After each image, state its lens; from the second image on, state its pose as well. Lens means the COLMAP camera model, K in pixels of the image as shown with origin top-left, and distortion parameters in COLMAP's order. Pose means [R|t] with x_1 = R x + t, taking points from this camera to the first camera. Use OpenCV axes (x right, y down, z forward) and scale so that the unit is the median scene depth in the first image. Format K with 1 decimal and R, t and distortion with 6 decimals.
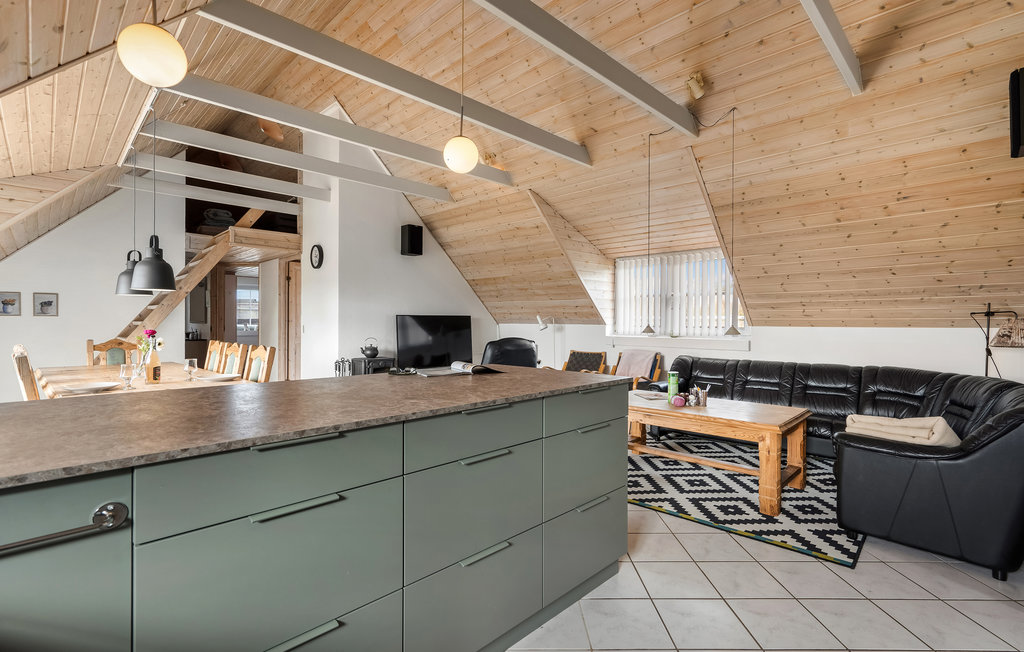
lens RADIAL K [[480.7, 0, 512.0], [0, 480.7, 322.8], [0, 0, 1]] dist [0.003716, 0.001576]
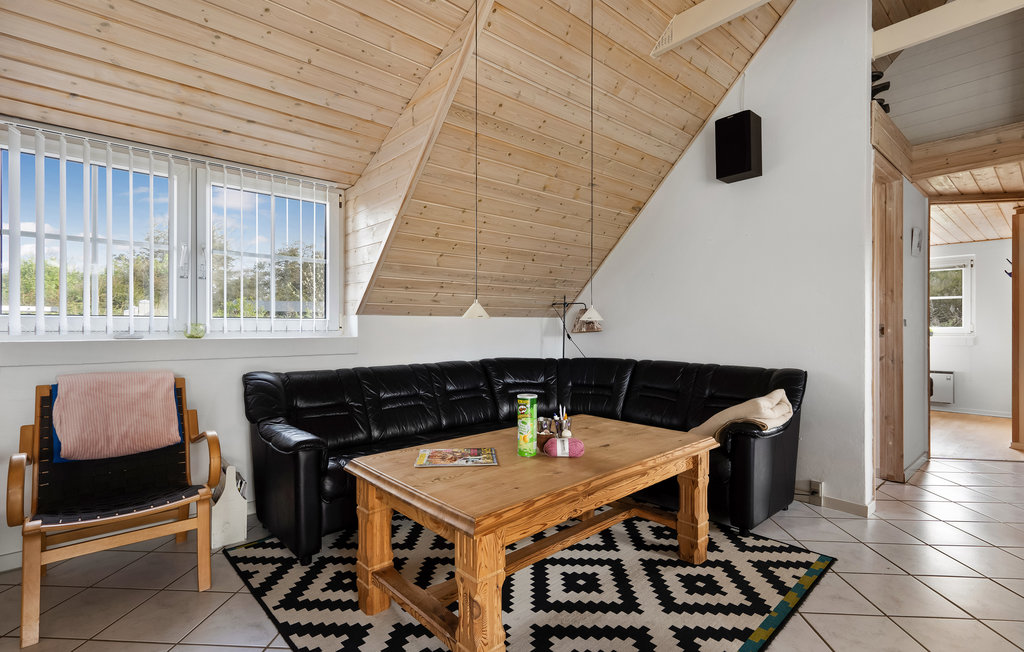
lens RADIAL K [[480.7, 0, 512.0], [0, 480.7, 322.8], [0, 0, 1]] dist [0.003716, 0.001576]
pose [[0.058468, 0.004640, 0.998278, -0.107727], [0.004711, 0.999977, -0.004924, 0.017611], [-0.998278, 0.004991, 0.058445, 0.608325]]
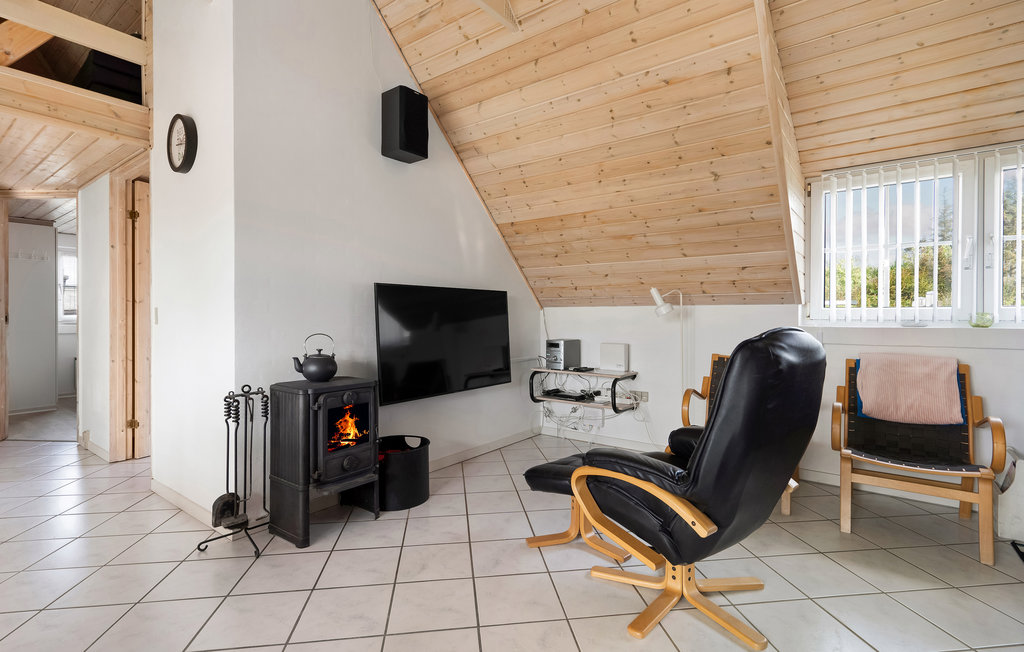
lens RADIAL K [[480.7, 0, 512.0], [0, 480.7, 322.8], [0, 0, 1]] dist [0.003716, 0.001576]
pose [[0.990121, -0.005461, 0.140112, -0.178751], [0.004274, 0.999952, 0.008769, 0.018110], [-0.140153, -0.008084, 0.990097, 0.540697]]
